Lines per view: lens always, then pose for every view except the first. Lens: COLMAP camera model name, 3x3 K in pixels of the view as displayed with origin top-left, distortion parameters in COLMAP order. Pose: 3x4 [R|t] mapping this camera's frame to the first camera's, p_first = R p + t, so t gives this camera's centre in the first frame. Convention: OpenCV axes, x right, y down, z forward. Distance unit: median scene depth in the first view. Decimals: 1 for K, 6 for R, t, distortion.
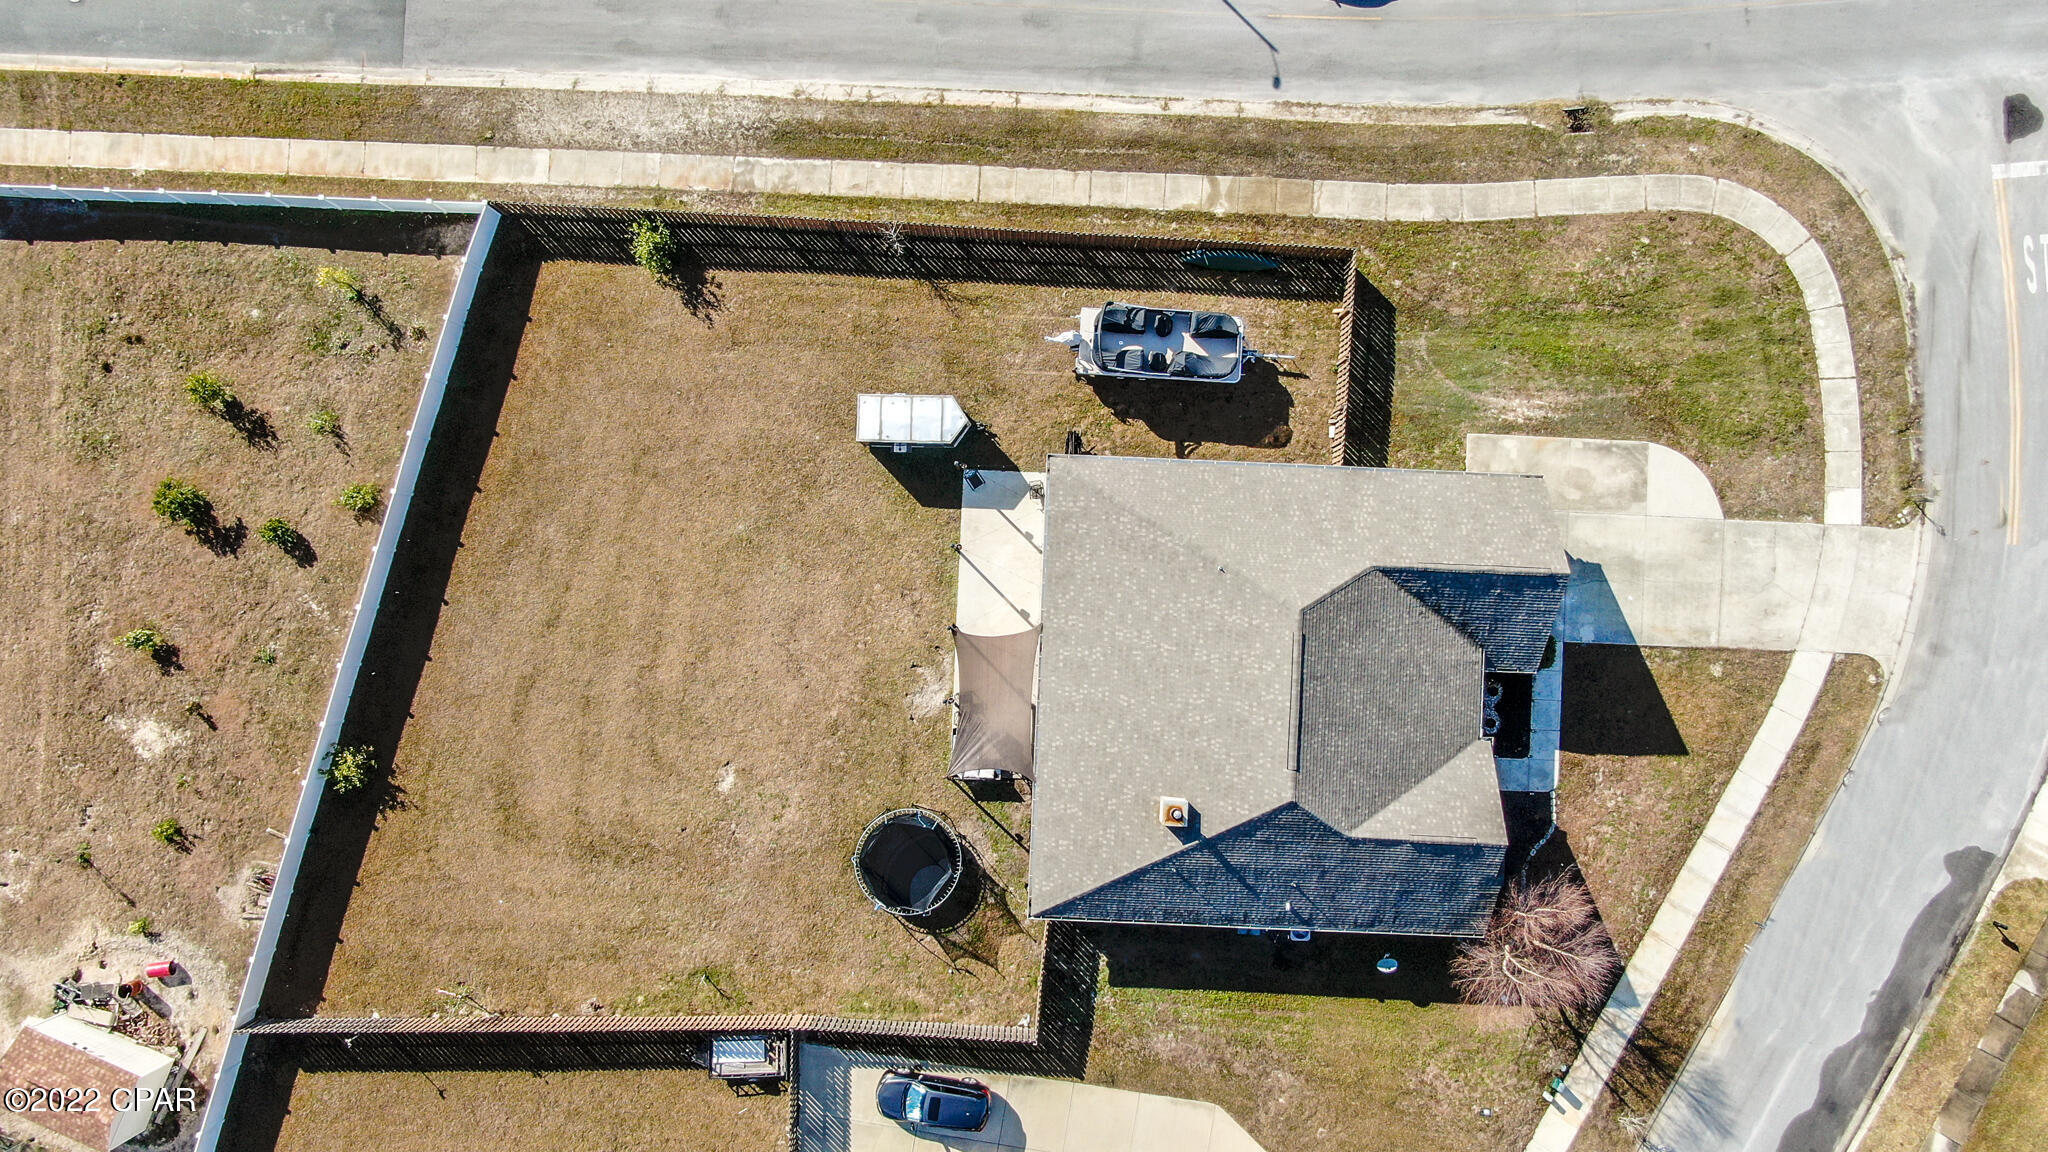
lens RADIAL K [[1478.0, 0, 1024.0], [0, 1478.0, 576.0], [0, 0, 1]] dist [-0.015875, 0.001333]
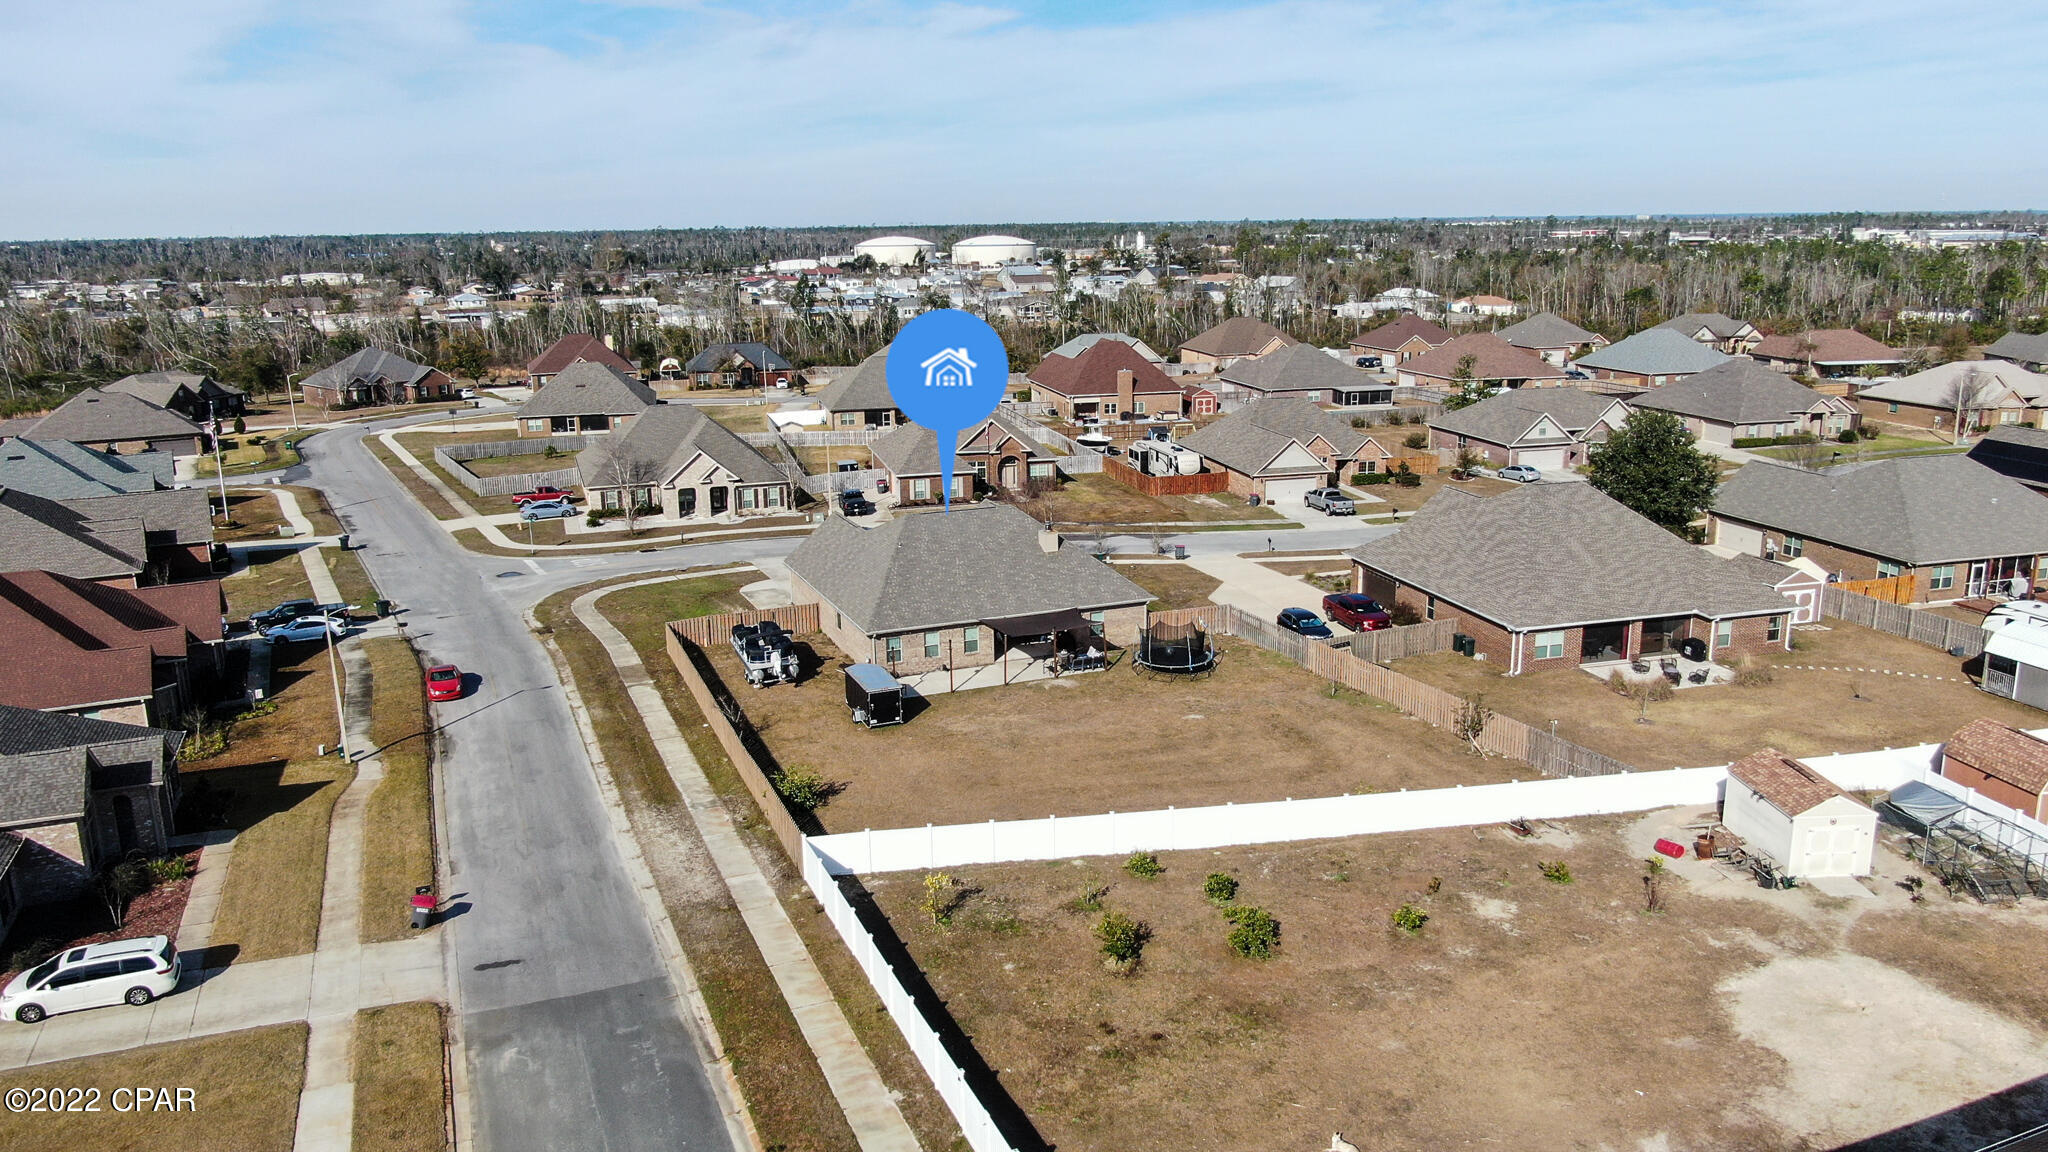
lens RADIAL K [[1478.0, 0, 1024.0], [0, 1478.0, 576.0], [0, 0, 1]] dist [-0.015875, 0.001333]
pose [[-0.419261, -0.214198, 0.882236, -1.201763], [0.907866, -0.099750, 0.407222, -0.481692], [0.000777, 0.971684, 0.236284, 0.578649]]
